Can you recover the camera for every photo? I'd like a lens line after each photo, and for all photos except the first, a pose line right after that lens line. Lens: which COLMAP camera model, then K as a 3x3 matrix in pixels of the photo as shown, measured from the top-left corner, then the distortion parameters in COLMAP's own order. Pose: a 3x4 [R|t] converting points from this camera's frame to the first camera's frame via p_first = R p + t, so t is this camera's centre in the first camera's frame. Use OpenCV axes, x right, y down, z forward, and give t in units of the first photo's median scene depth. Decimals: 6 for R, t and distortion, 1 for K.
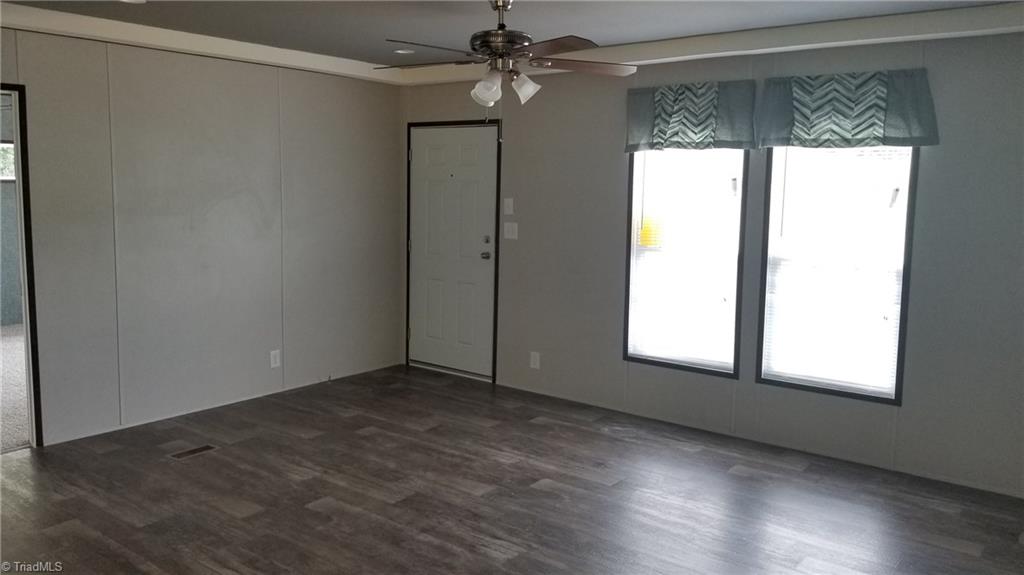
lens RADIAL K [[818.7, 0, 514.4], [0, 818.7, 286.8], [0, 0, 1]] dist [0.026051, -0.044370]
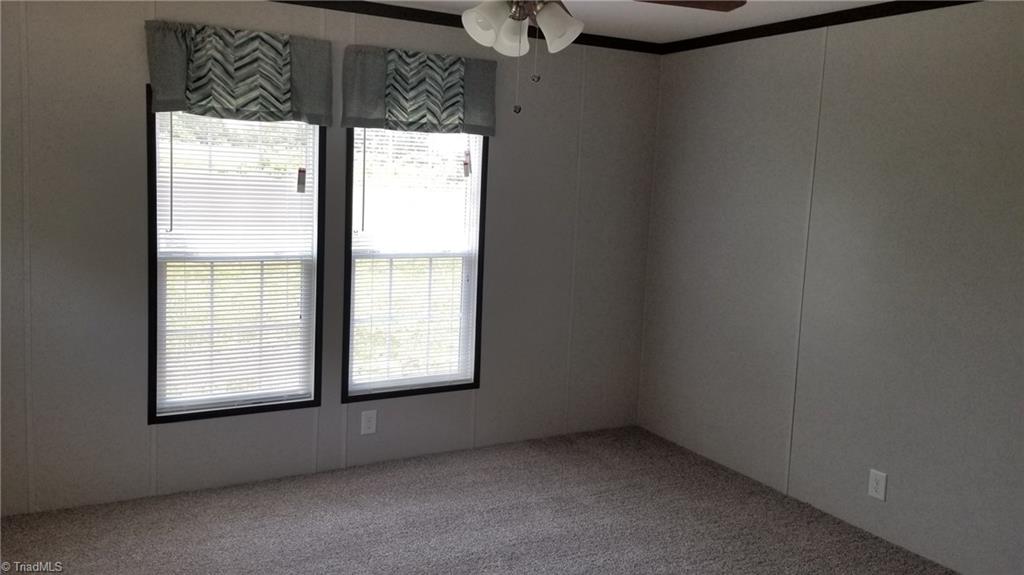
lens RADIAL K [[818.7, 0, 513.2], [0, 818.7, 285.6], [0, 0, 1]] dist [0.026051, -0.044370]
pose [[0.368188, -0.094062, 0.924981, -0.429116], [0.107594, 0.992496, 0.058100, -0.035867], [-0.923505, 0.078131, 0.375546, 0.526699]]
